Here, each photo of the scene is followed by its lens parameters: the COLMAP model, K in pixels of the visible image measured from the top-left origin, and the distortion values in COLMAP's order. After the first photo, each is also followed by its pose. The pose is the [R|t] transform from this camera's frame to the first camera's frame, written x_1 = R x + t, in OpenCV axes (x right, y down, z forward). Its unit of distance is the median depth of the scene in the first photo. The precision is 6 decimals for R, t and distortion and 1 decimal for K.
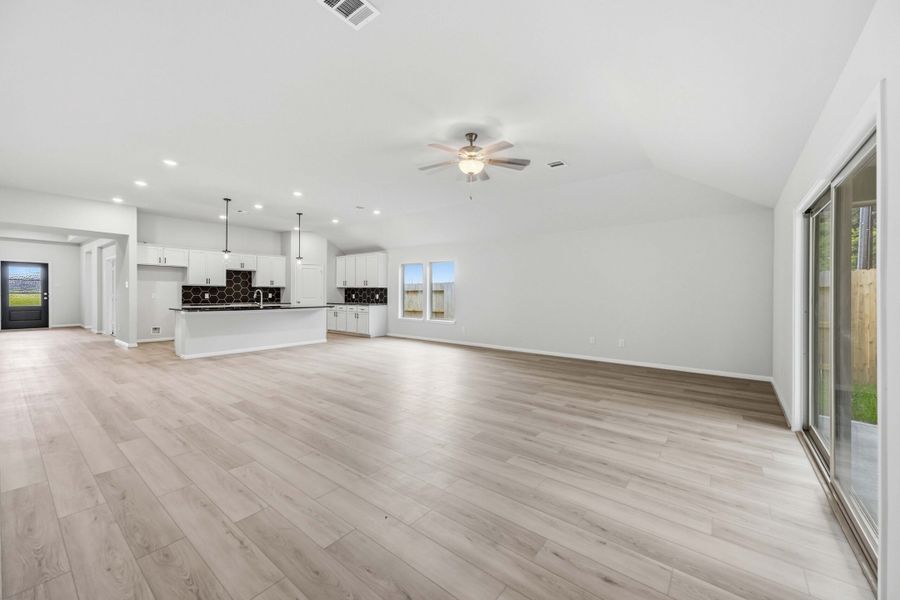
lens RADIAL K [[350.3, 0, 453.6], [0, 350.3, 297.7], [0, 0, 1]] dist [0.004499, -0.000083]
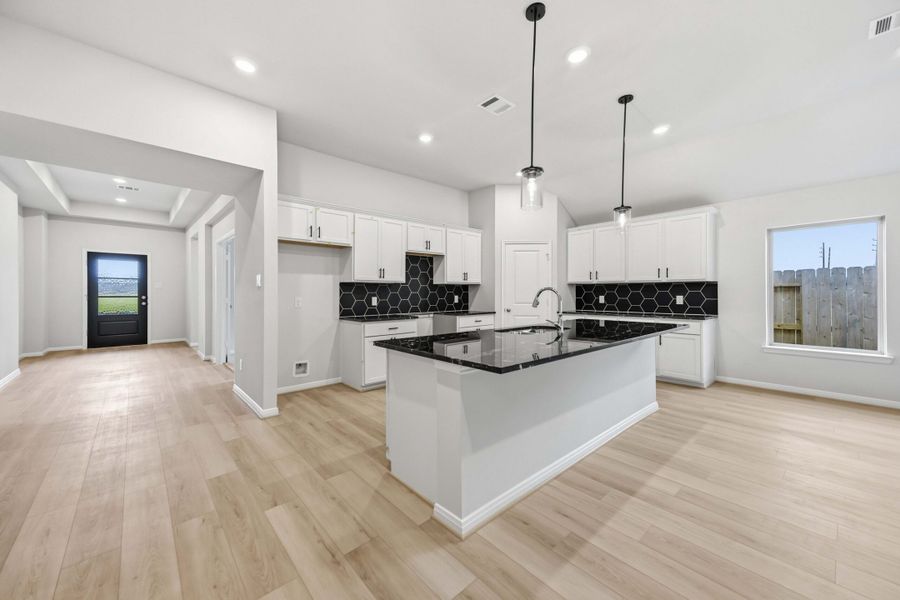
lens RADIAL K [[350.3, 0, 447.2], [0, 350.3, 293.1], [0, 0, 1]] dist [0.004499, -0.000083]
pose [[0.982409, -0.008044, -0.186568, -0.445994], [0.006220, 0.999927, -0.010356, -0.009731], [0.186638, 0.009014, 0.982387, 0.440266]]
